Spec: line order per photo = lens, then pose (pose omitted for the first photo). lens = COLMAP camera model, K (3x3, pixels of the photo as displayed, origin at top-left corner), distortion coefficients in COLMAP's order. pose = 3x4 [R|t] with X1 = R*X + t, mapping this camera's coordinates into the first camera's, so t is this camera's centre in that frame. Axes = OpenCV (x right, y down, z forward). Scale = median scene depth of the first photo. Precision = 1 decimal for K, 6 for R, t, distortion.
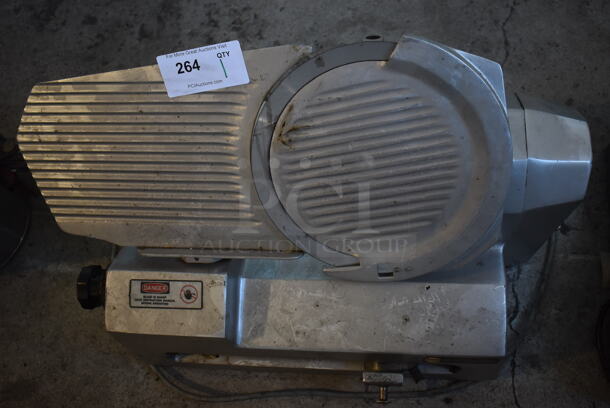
lens RADIAL K [[636.6, 0, 307.3], [0, 636.6, 204.4], [0, 0, 1]] dist [-0.070837, 0.000000]
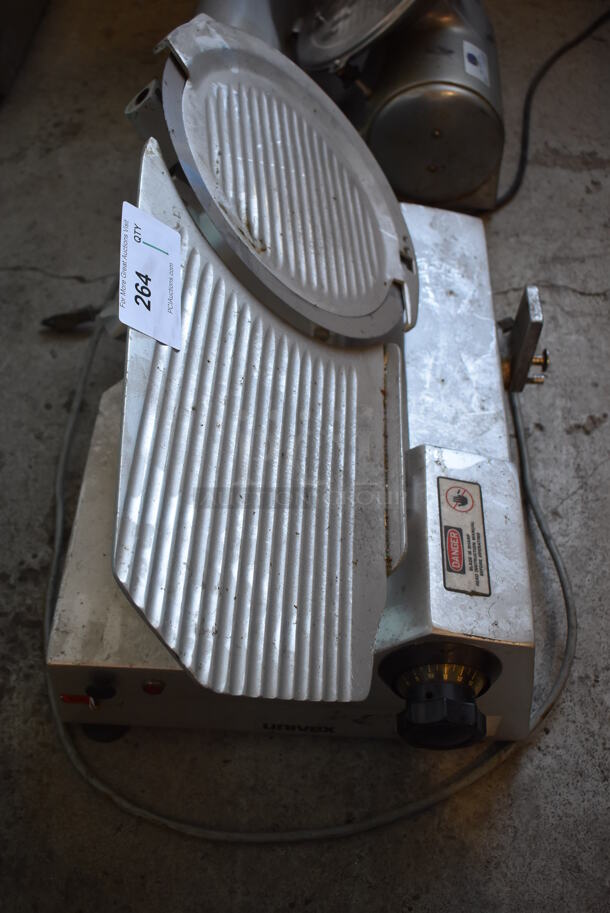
lens RADIAL K [[952.9, 0, 303.0], [0, 952.9, 457.4], [0, 0, 1]] dist [-0.070837, 0.000000]
pose [[-0.015352, -0.731873, 0.681268, -0.757466], [0.945983, 0.210052, 0.246971, -0.224644], [-0.323853, 0.648259, 0.689115, 0.401695]]
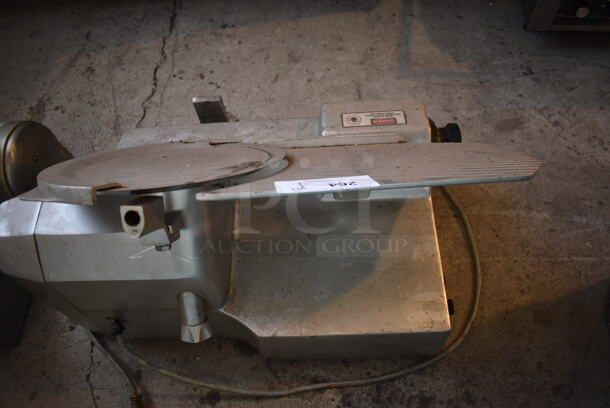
lens RADIAL K [[469.5, 0, 310.3], [0, 469.5, 205.9], [0, 0, 1]] dist [-0.092135, 0.003000]
pose [[-0.981018, 0.147537, 0.125840, -0.191879], [-0.009050, -0.683072, 0.730295, -0.613619], [0.193703, 0.715294, 0.671441, 0.498029]]
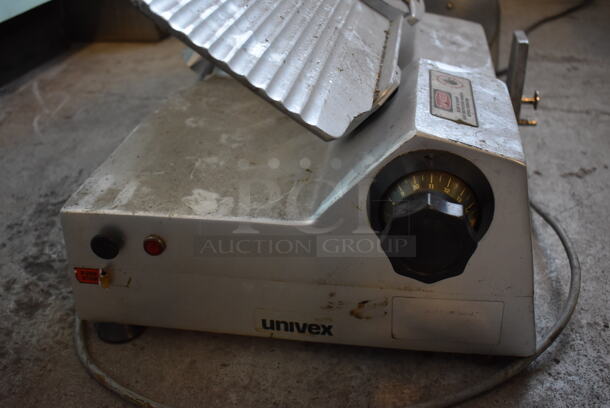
lens RADIAL K [[636.6, 0, 309.3], [0, 636.6, 206.5], [0, 0, 1]] dist [-0.070837, 0.000000]
pose [[0.116499, -0.410114, 0.904563, -0.834515], [0.951737, 0.306478, 0.016377, 0.032932], [-0.283945, 0.858998, 0.426025, 0.865910]]
